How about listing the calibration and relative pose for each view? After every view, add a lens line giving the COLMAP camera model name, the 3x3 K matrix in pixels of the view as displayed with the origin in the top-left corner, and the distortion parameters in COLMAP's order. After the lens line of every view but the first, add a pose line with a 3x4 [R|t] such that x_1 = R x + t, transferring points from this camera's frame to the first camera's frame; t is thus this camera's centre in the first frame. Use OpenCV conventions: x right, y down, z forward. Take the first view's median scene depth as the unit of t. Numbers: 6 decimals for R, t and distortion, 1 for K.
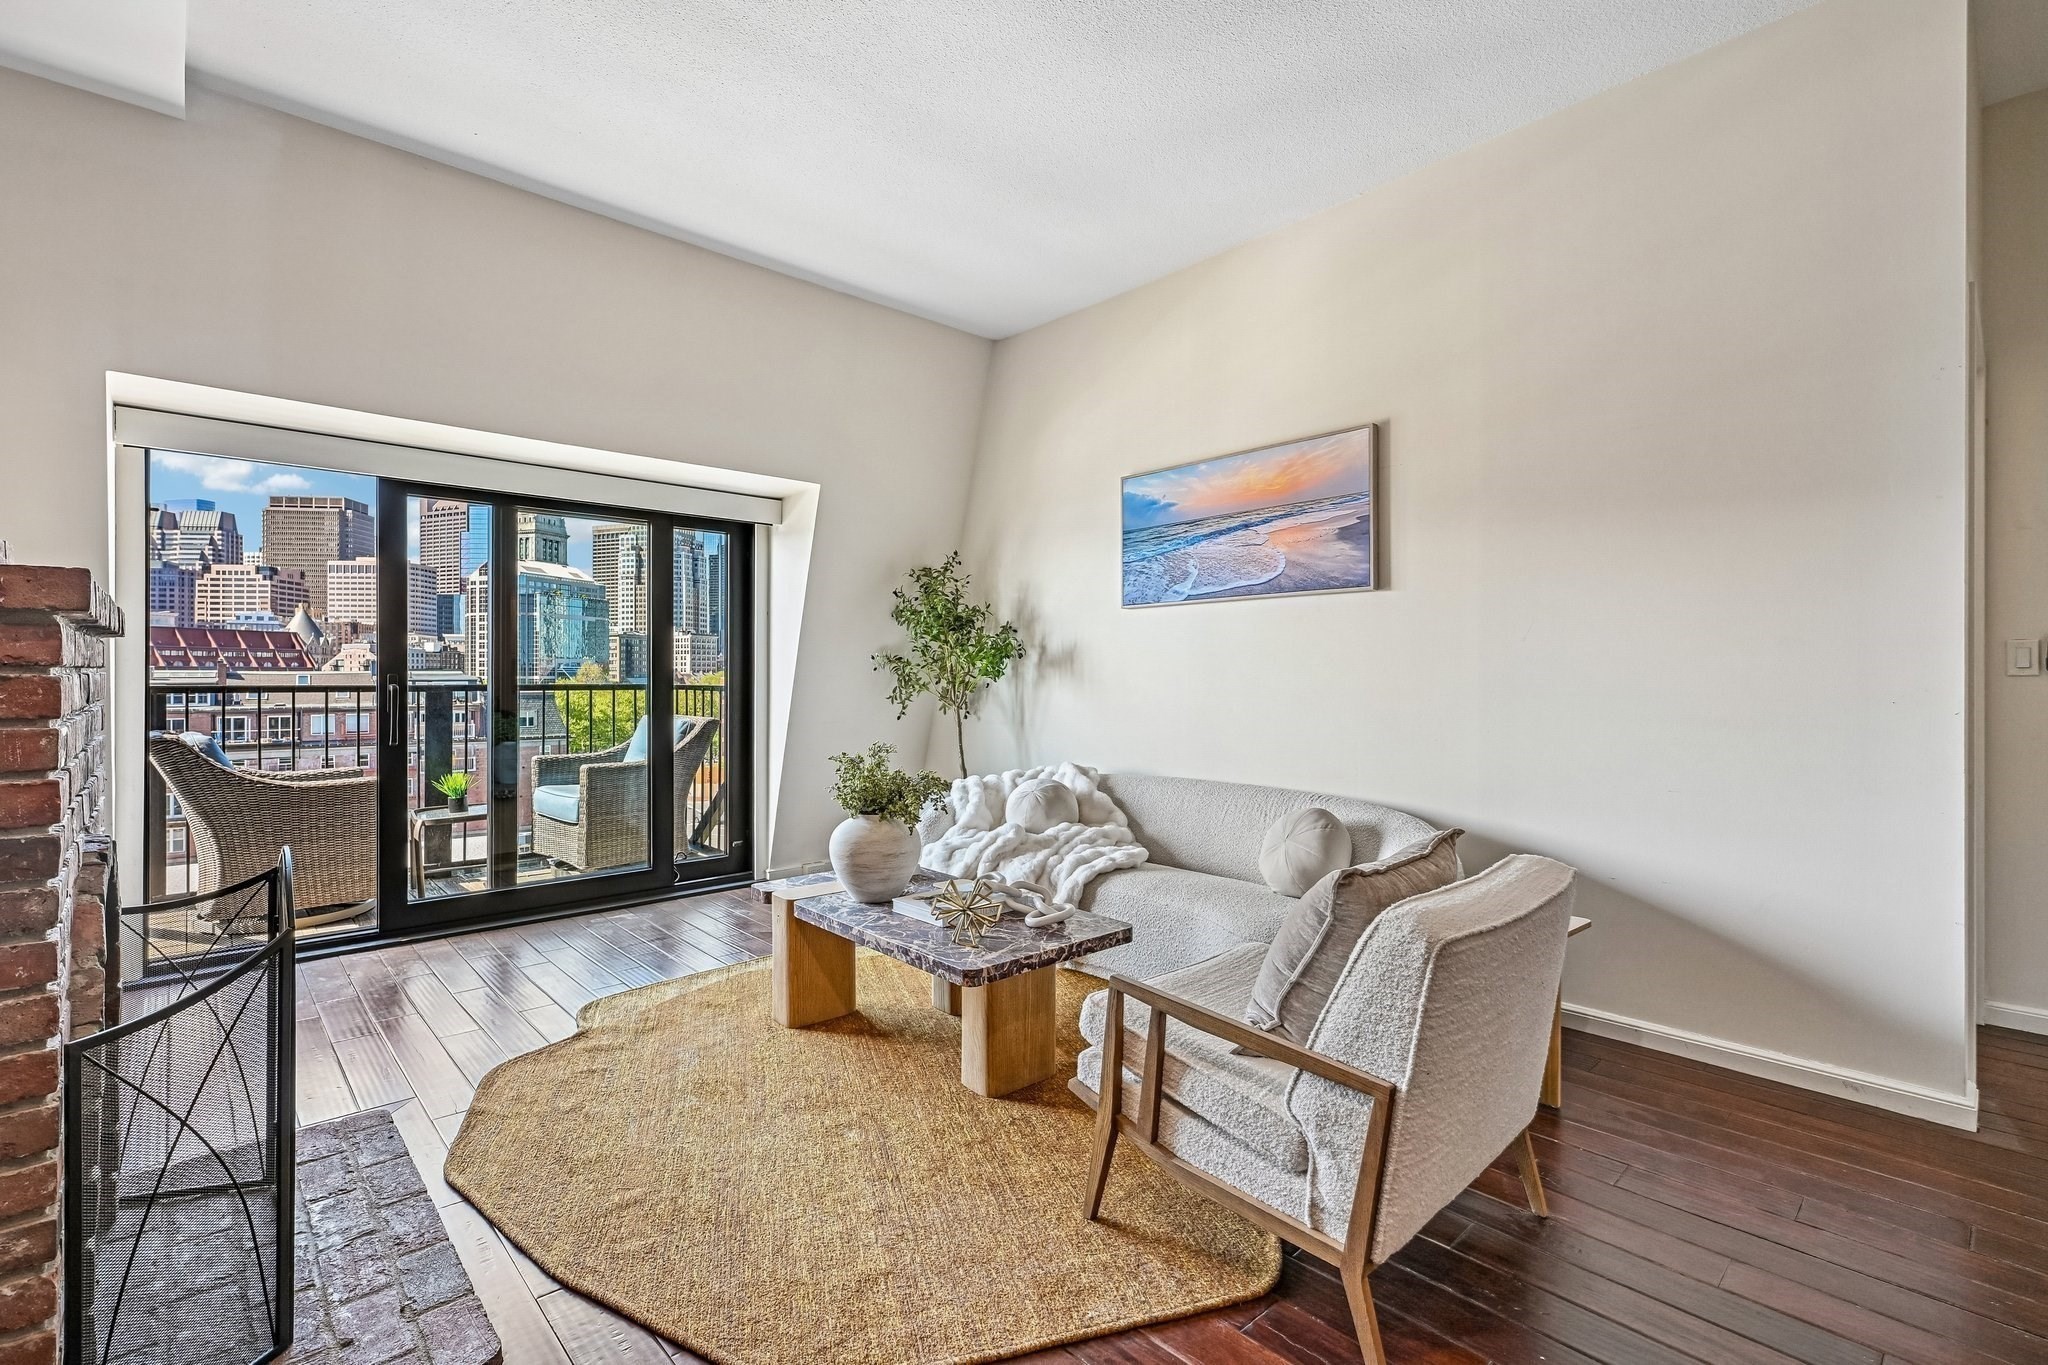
lens RADIAL K [[919.1, 0, 1020.3], [0, 919.1, 673.5], [0, 0, 1]] dist [-0.000124, 0.000746]
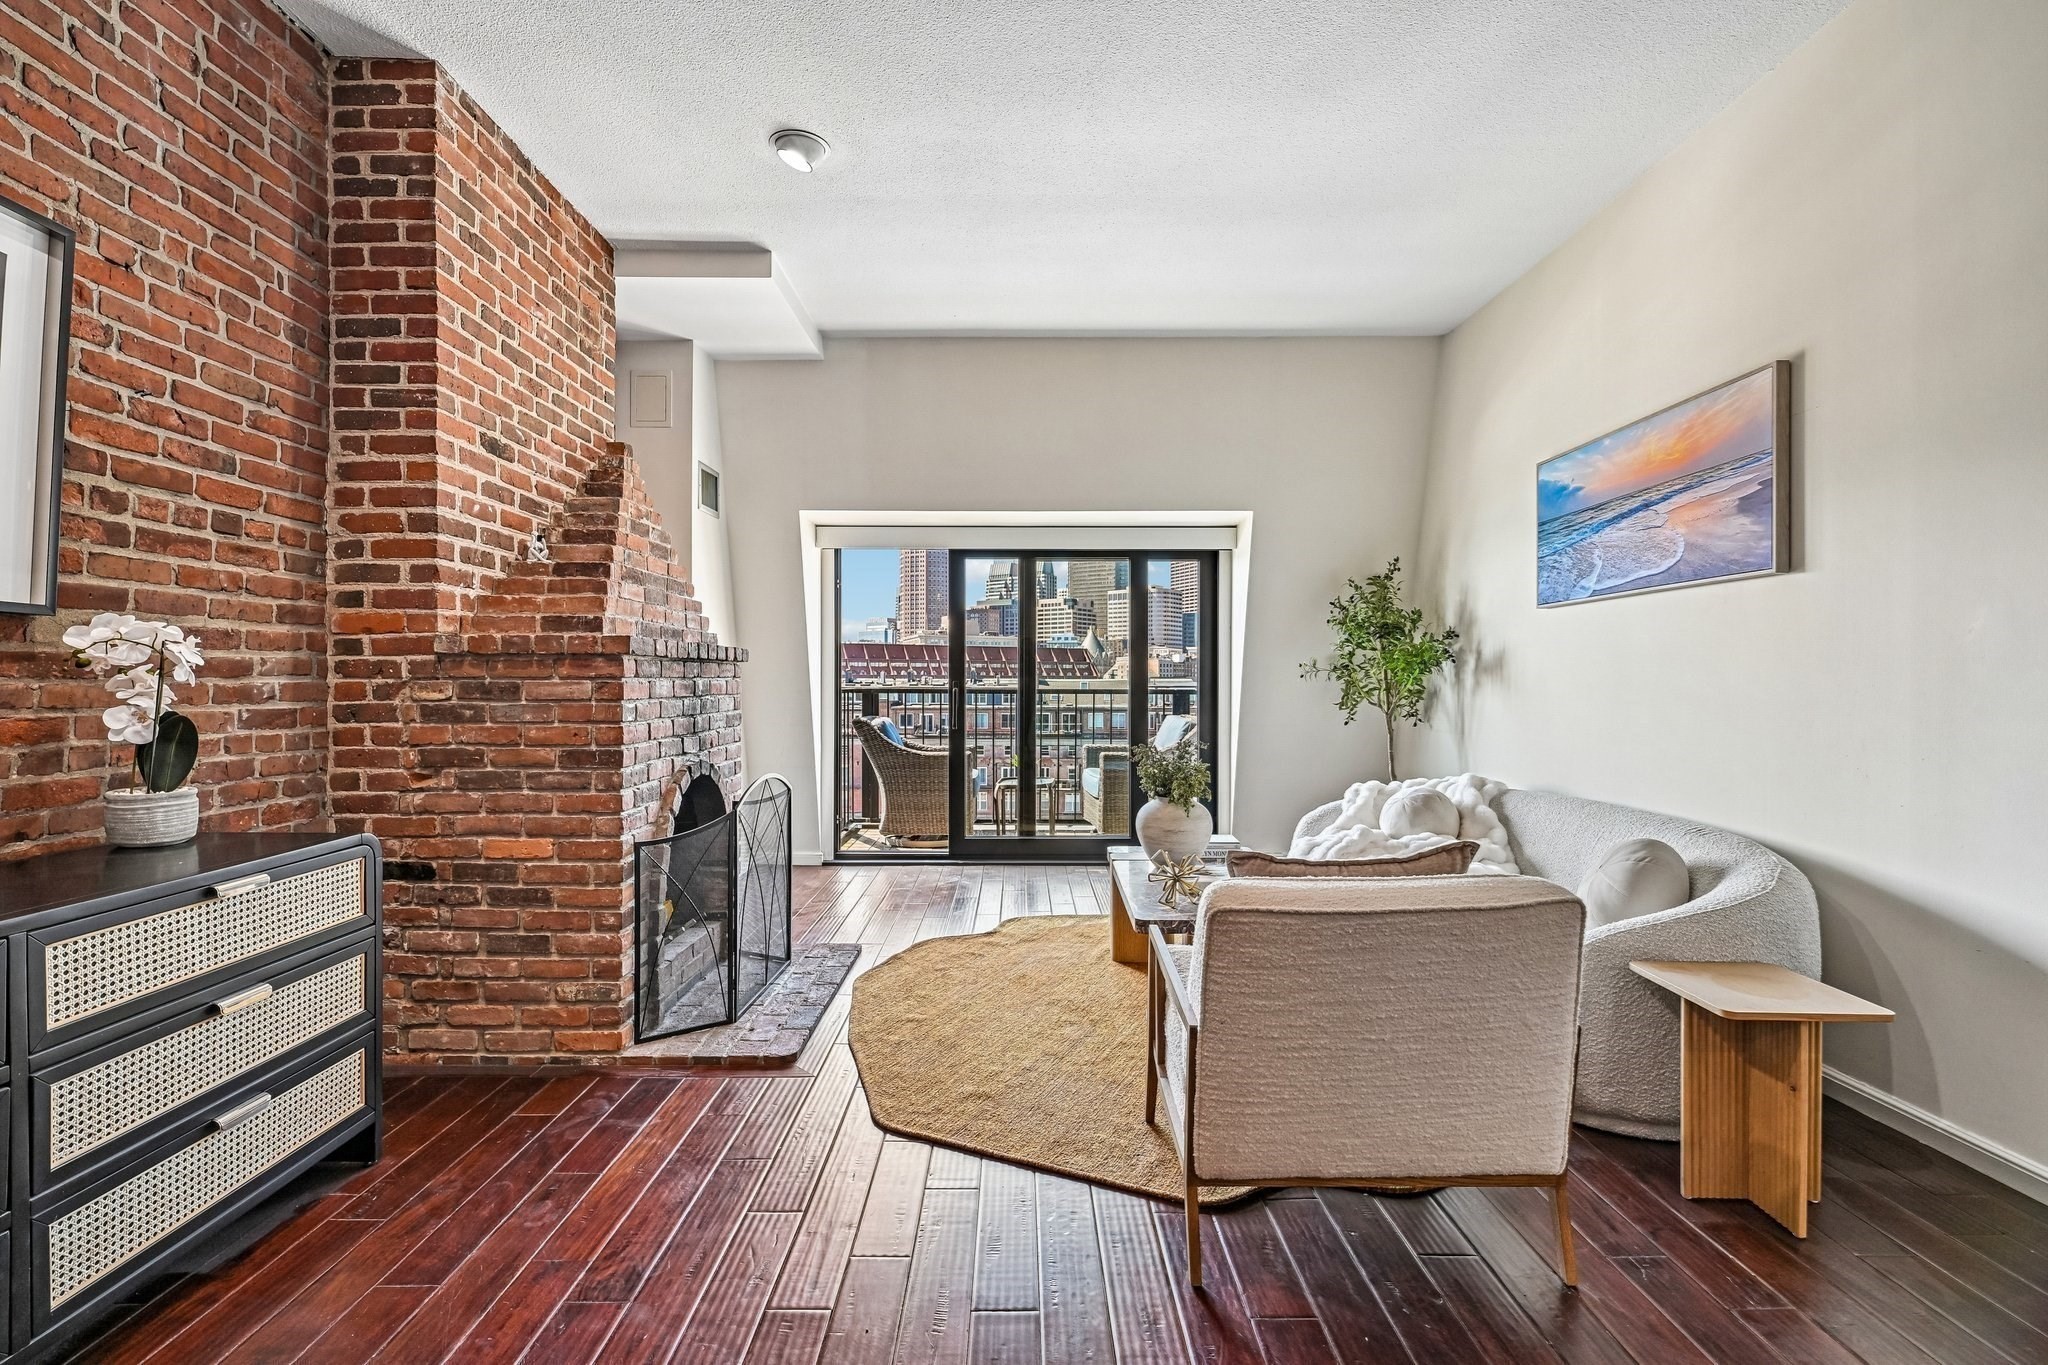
lens RADIAL K [[919.1, 0, 1020.5], [0, 919.1, 679.5], [0, 0, 1]] dist [-0.000124, 0.000746]
pose [[0.734955, -0.001808, -0.678114, 0.334170], [0.001001, 0.999998, -0.001581, 0.000314], [0.678116, 0.000483, 0.734955, -0.010995]]
